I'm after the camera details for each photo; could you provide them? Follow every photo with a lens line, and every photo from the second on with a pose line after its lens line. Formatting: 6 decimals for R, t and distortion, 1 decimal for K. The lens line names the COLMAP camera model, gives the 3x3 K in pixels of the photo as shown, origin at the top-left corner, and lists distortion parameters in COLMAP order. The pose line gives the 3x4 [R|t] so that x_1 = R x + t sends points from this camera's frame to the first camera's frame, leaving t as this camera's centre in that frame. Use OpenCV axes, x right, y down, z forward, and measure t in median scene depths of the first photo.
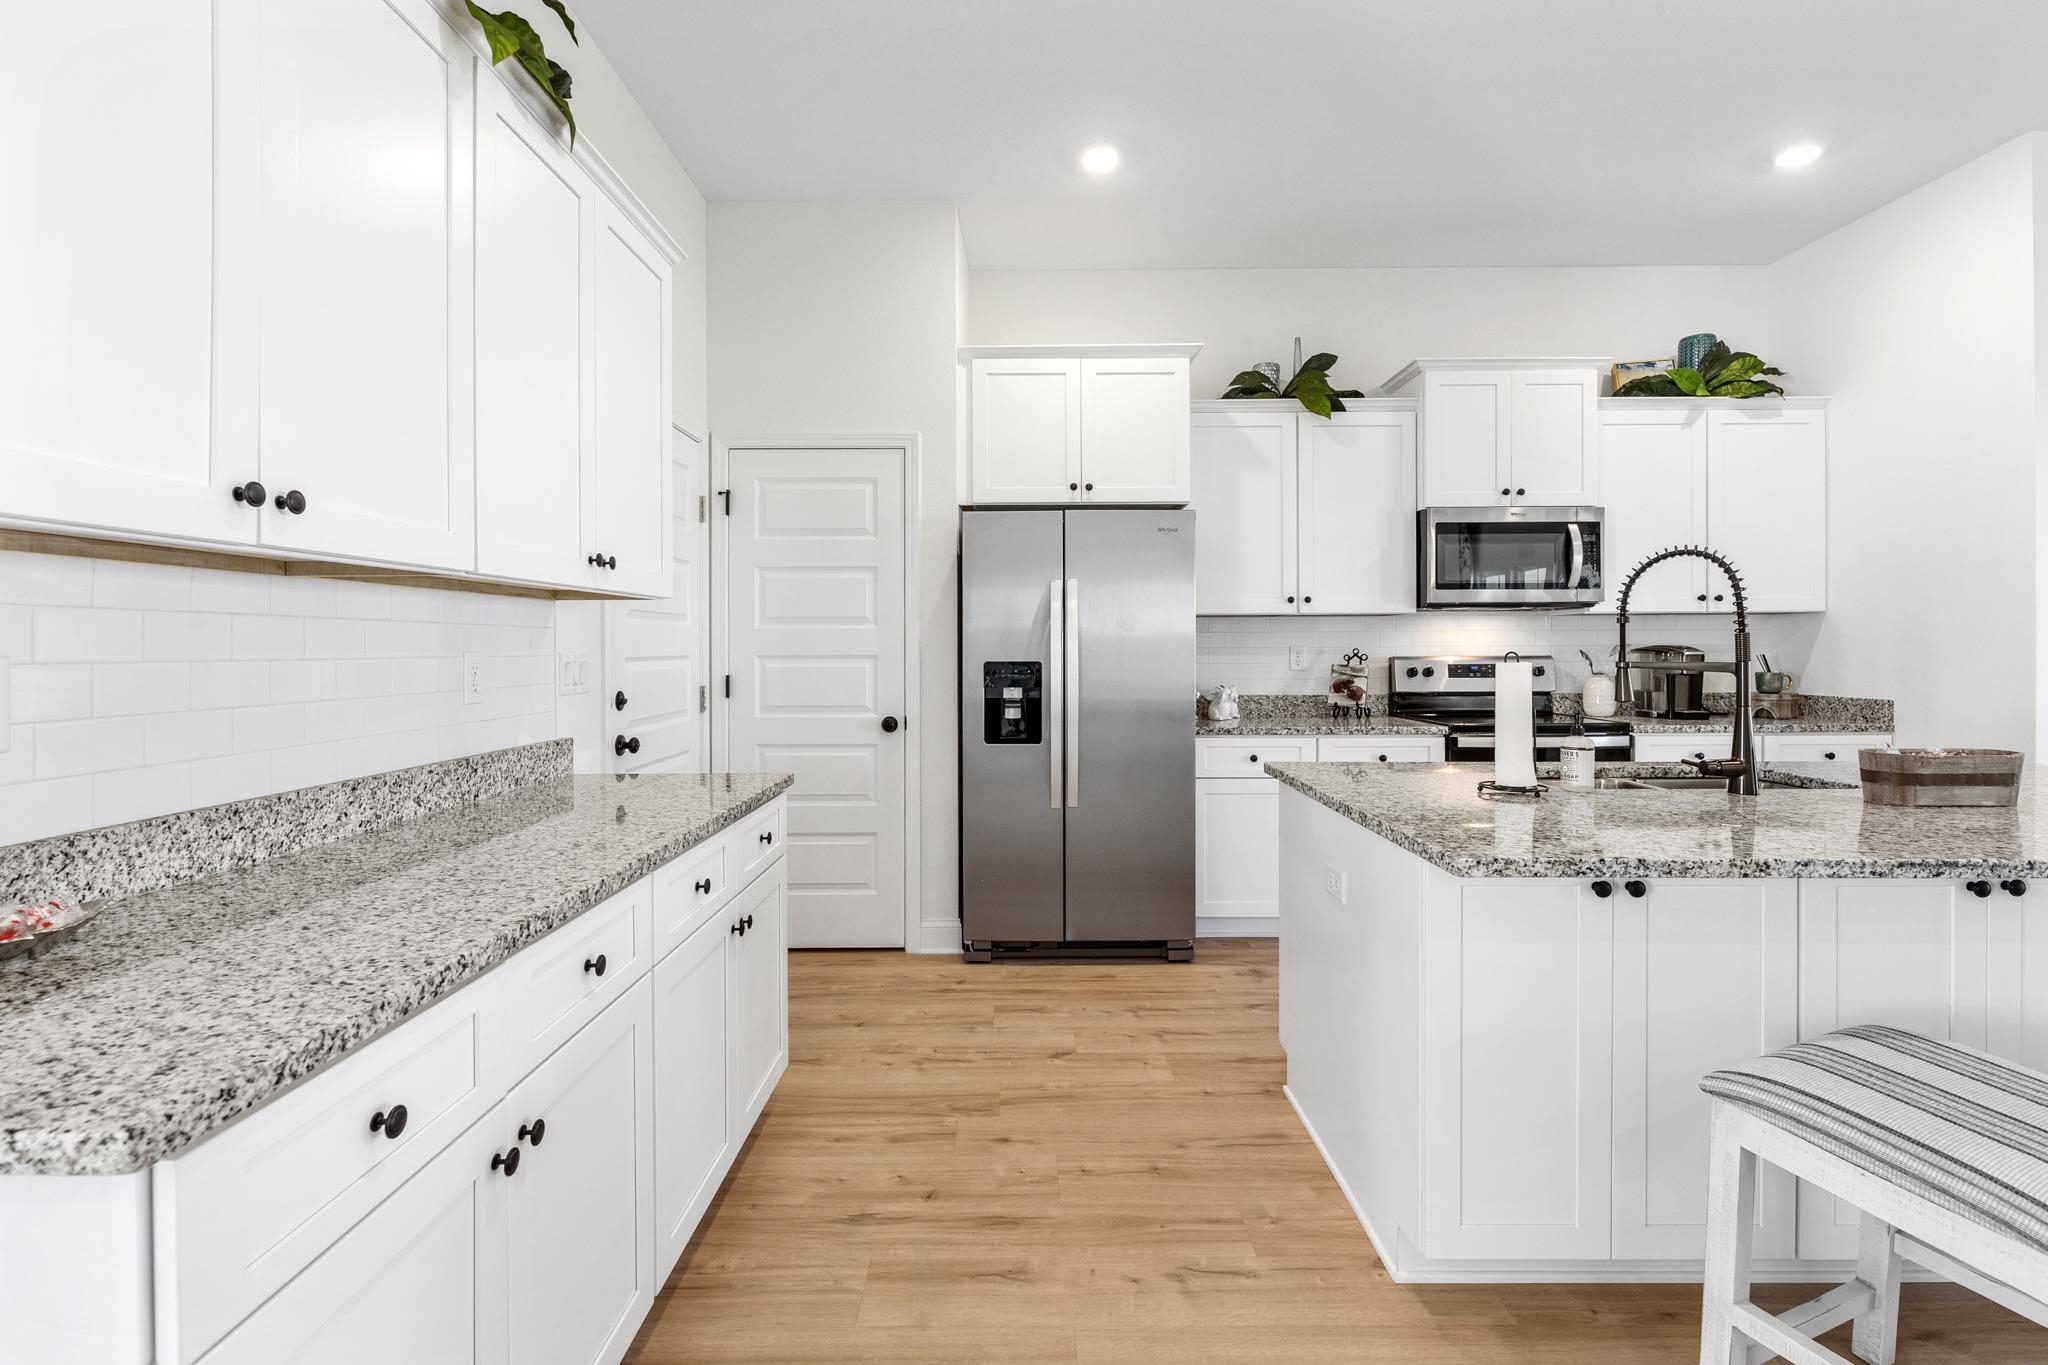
lens RADIAL K [[927.8, 0, 1012.4], [0, 927.8, 650.0], [0, 0, 1]] dist [0.003106, -0.003089]
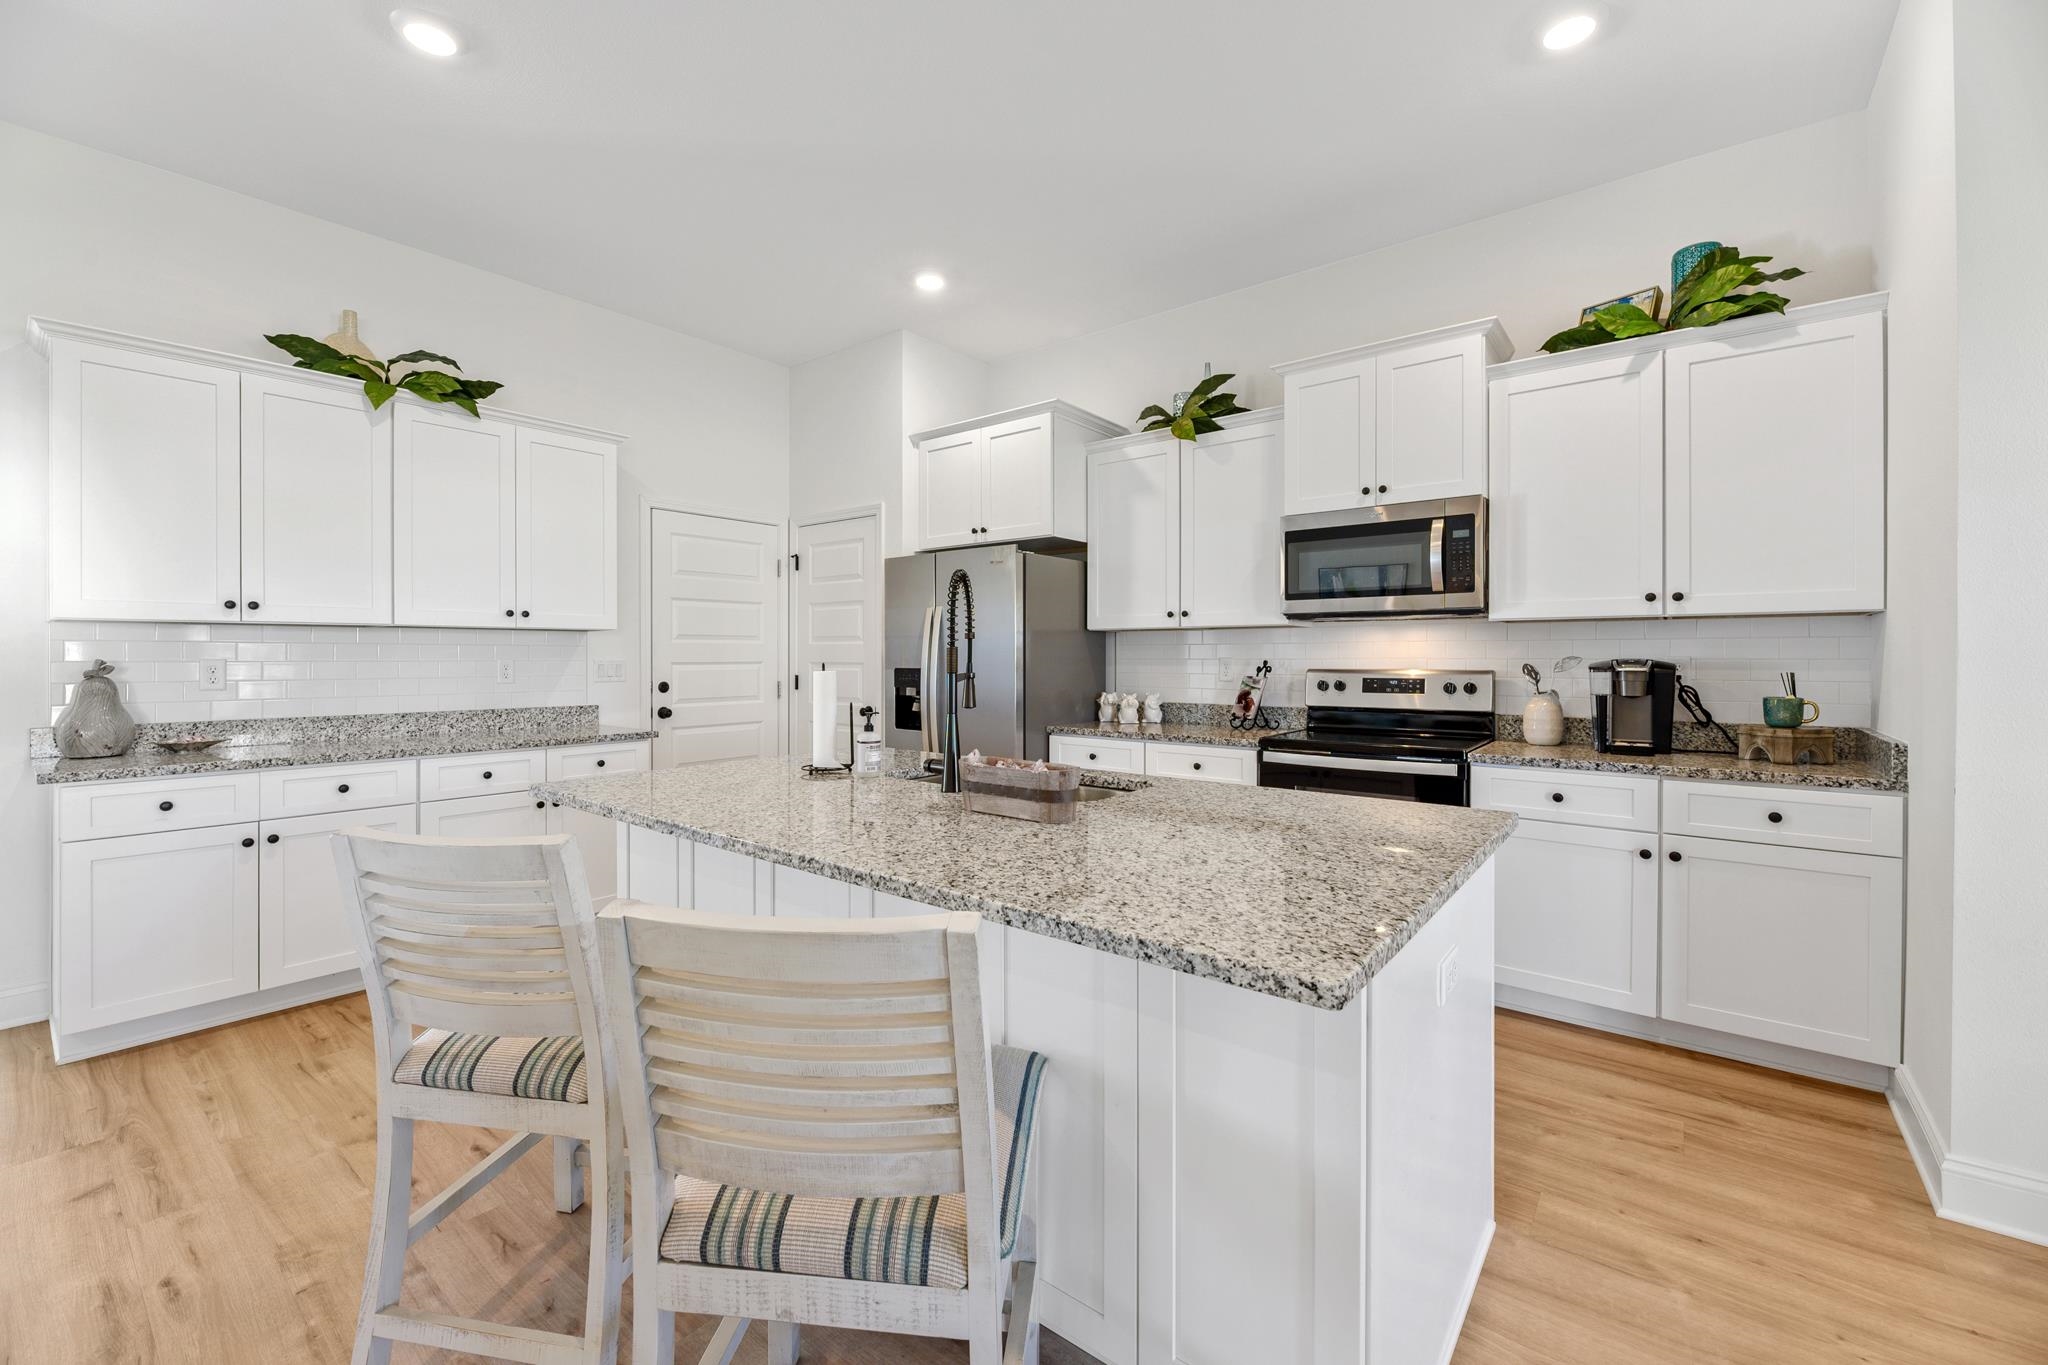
lens RADIAL K [[827.5, 0, 1011.2], [0, 827.5, 661.0], [0, 0, 1]] dist [-0.001983, -0.003268]
pose [[0.781363, 0.006908, -0.624039, 0.774437], [-0.005362, 0.999976, 0.004357, -0.003695], [0.624054, -0.000058, 0.781381, 0.142286]]
